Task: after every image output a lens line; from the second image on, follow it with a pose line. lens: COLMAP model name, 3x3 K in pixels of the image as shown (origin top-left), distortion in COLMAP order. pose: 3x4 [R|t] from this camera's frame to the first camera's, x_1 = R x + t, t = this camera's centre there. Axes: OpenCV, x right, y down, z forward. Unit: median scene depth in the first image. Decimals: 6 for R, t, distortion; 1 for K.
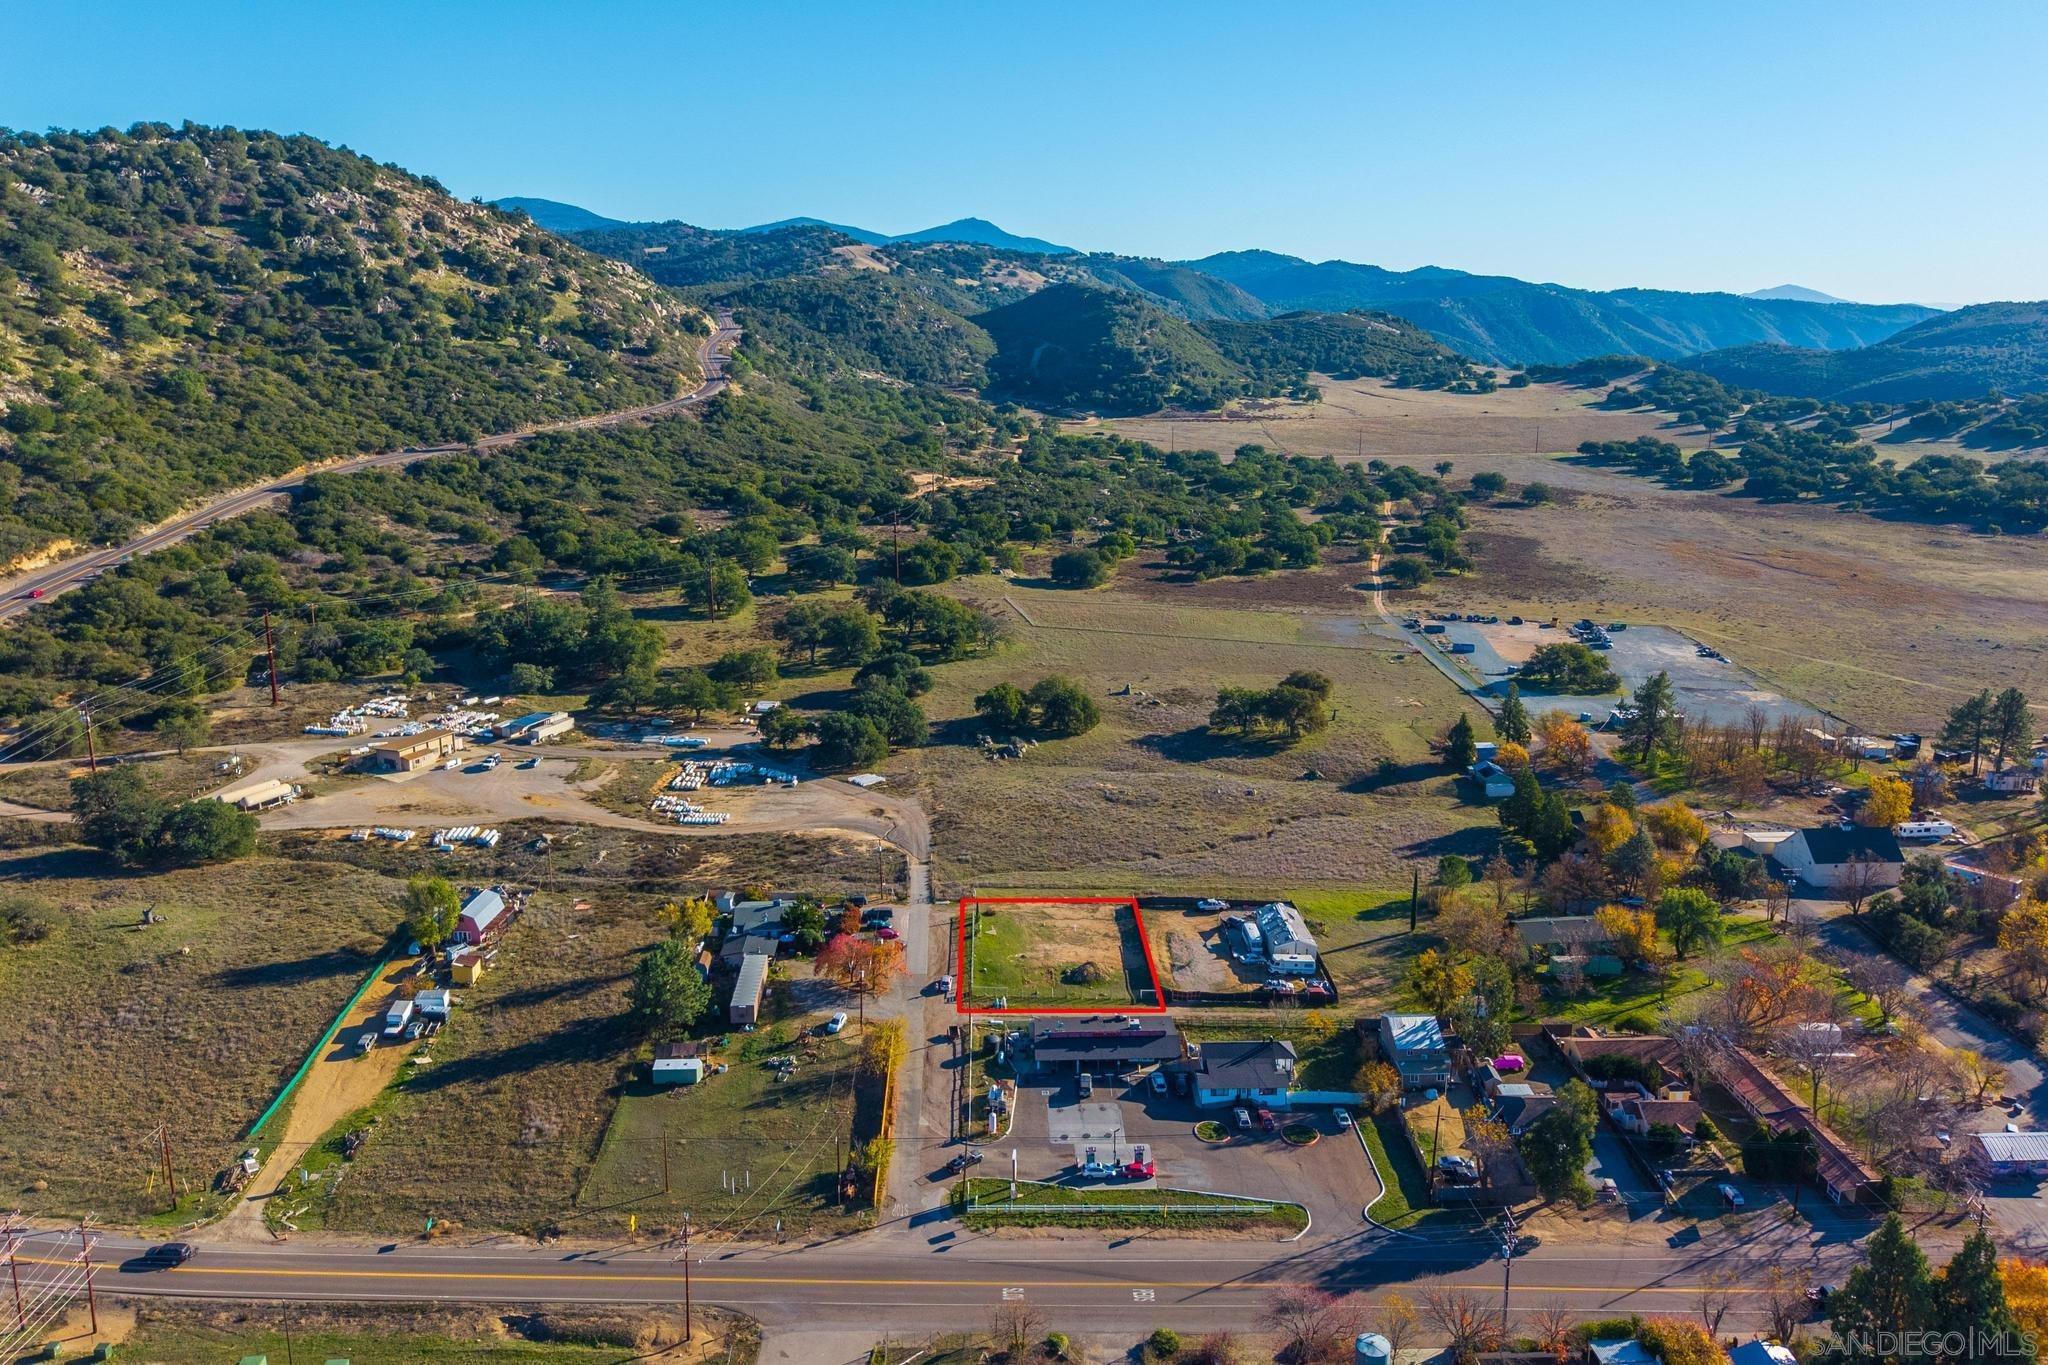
lens RADIAL K [[1462.8, 0, 1077.8], [0, 1462.8, 645.9], [0, 0, 1]] dist [0.051276, -0.045566]
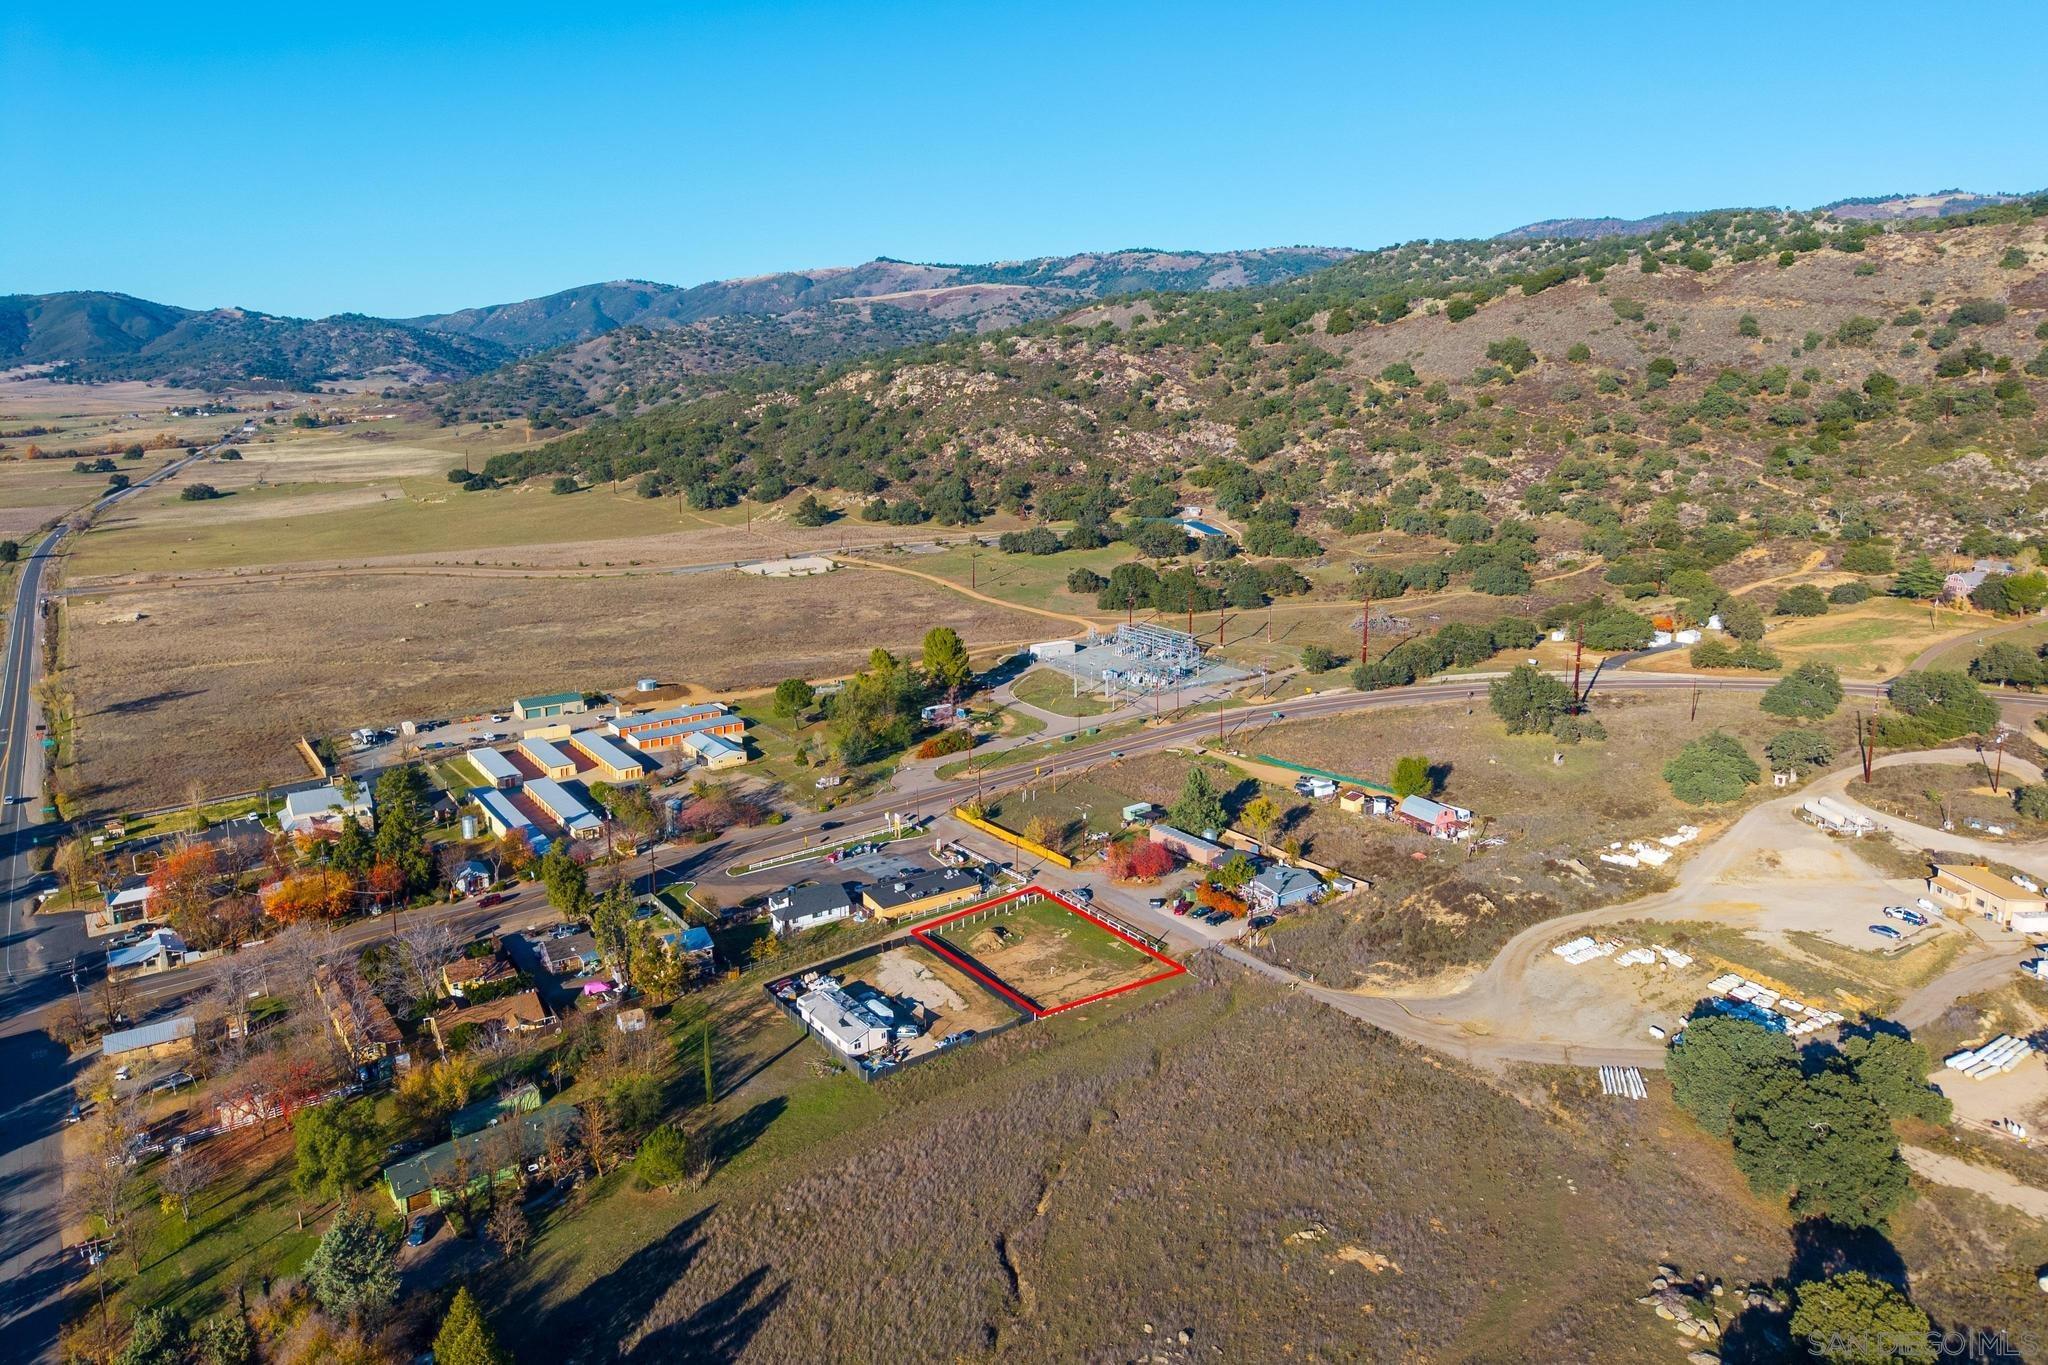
lens RADIAL K [[1351.7, 0, 1019.5], [0, 1351.7, 653.4], [0, 0, 1]] dist [0.037456, -0.032658]
pose [[-0.859720, 0.099106, -0.501059, 0.312126], [-0.130208, 0.906057, 0.402624, -0.245745], [0.493891, 0.411386, -0.766051, 1.129476]]
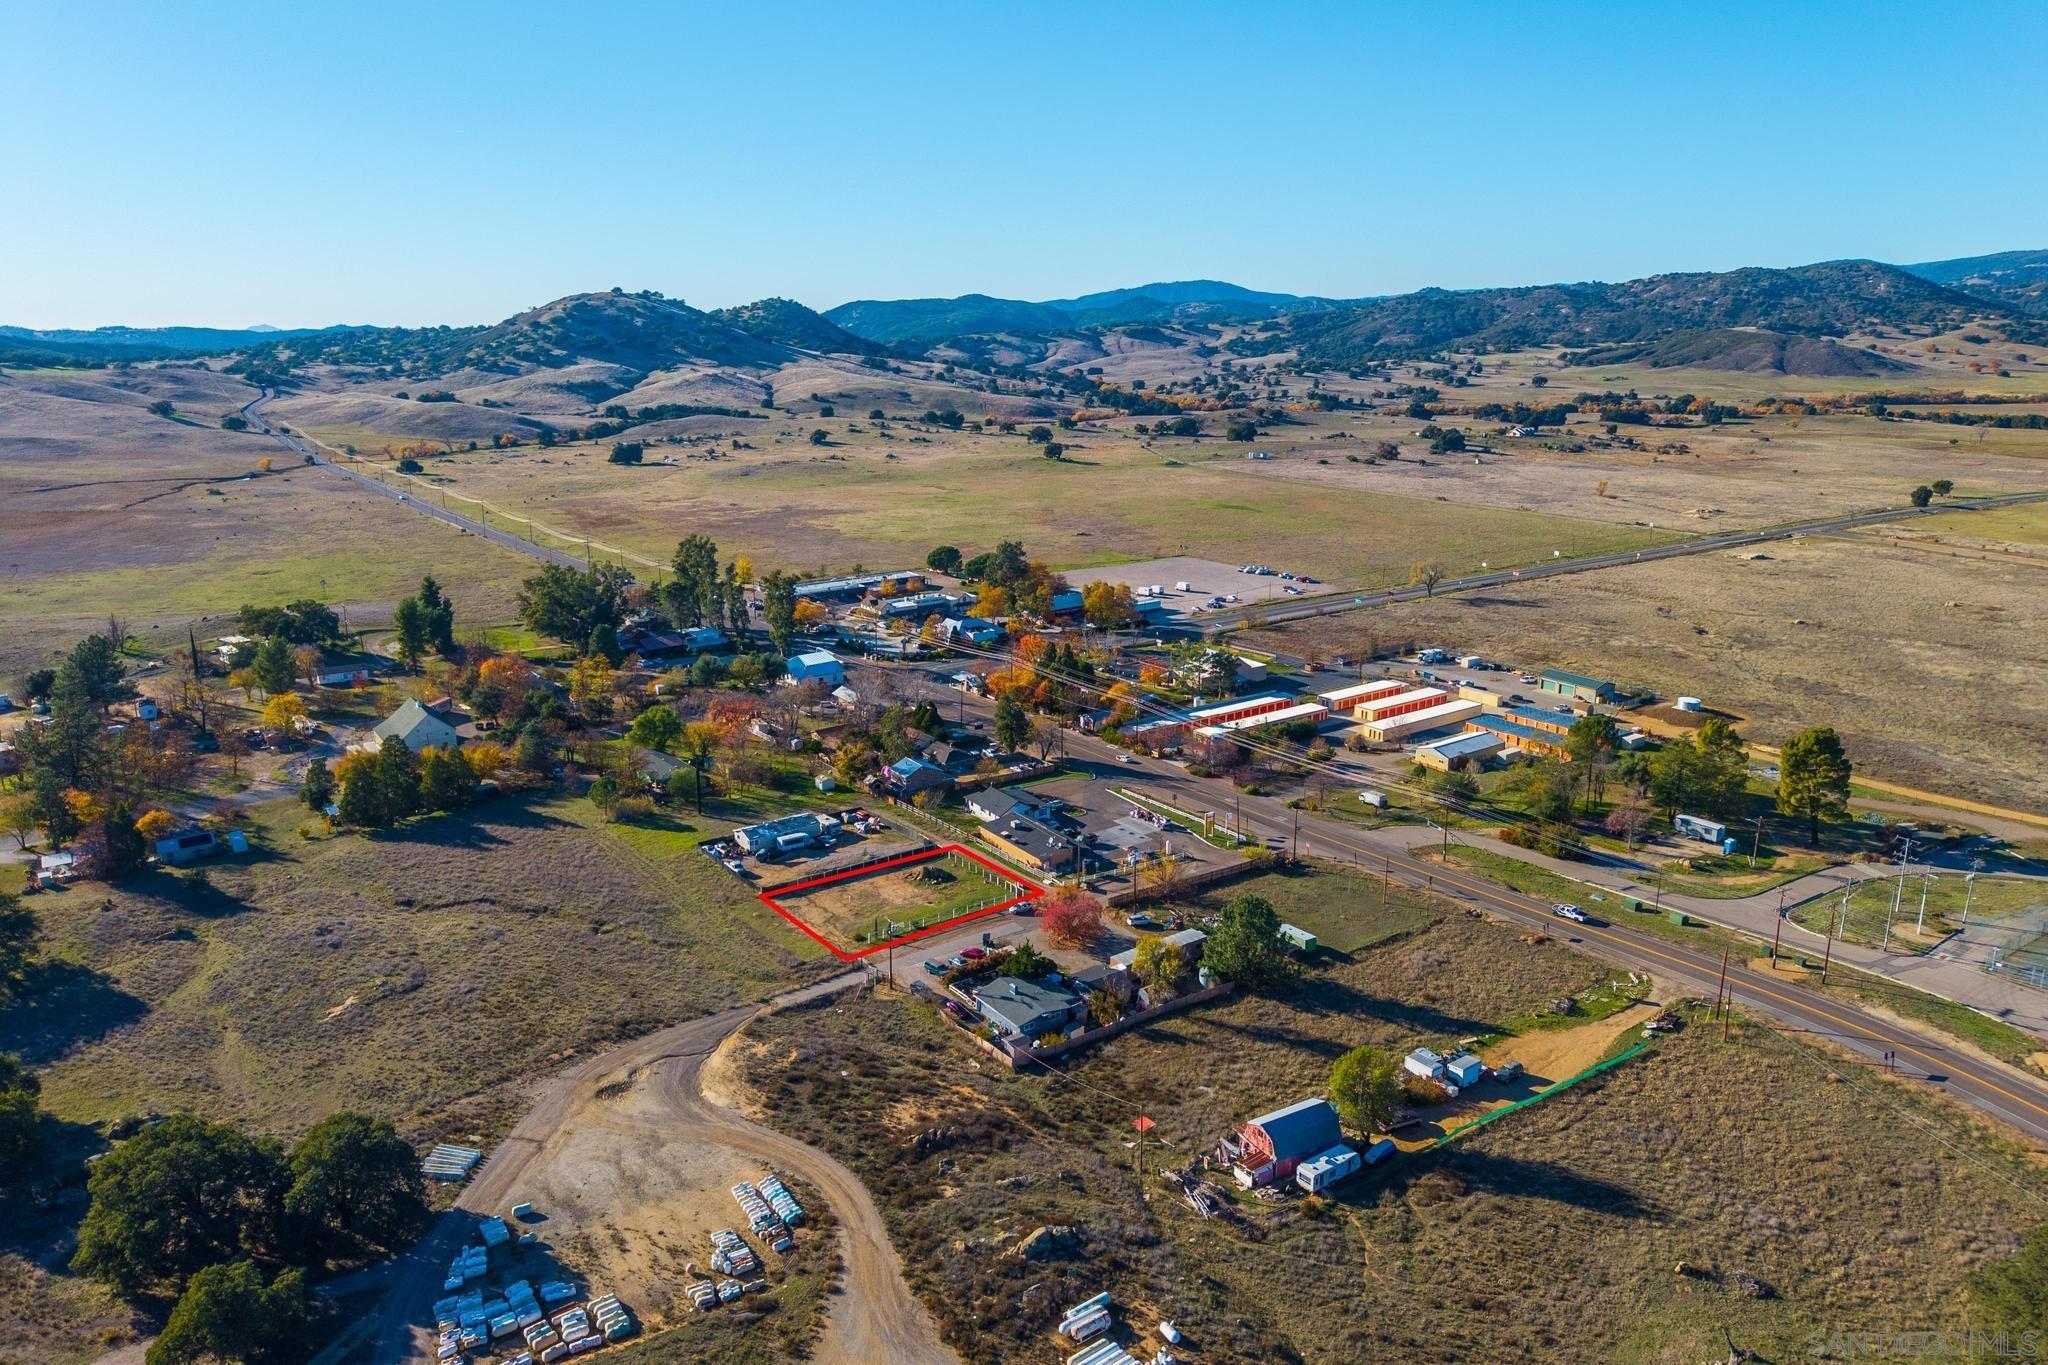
lens RADIAL K [[1359.9, 0, 1024.0], [0, 1359.9, 682.5], [0, 0, 1]] dist [0.042946, -0.047138]
pose [[-0.521168, -0.238288, 0.819514, -0.560641], [0.196390, 0.900979, 0.386870, -0.194899], [-0.830551, 0.362569, -0.422764, 0.886605]]
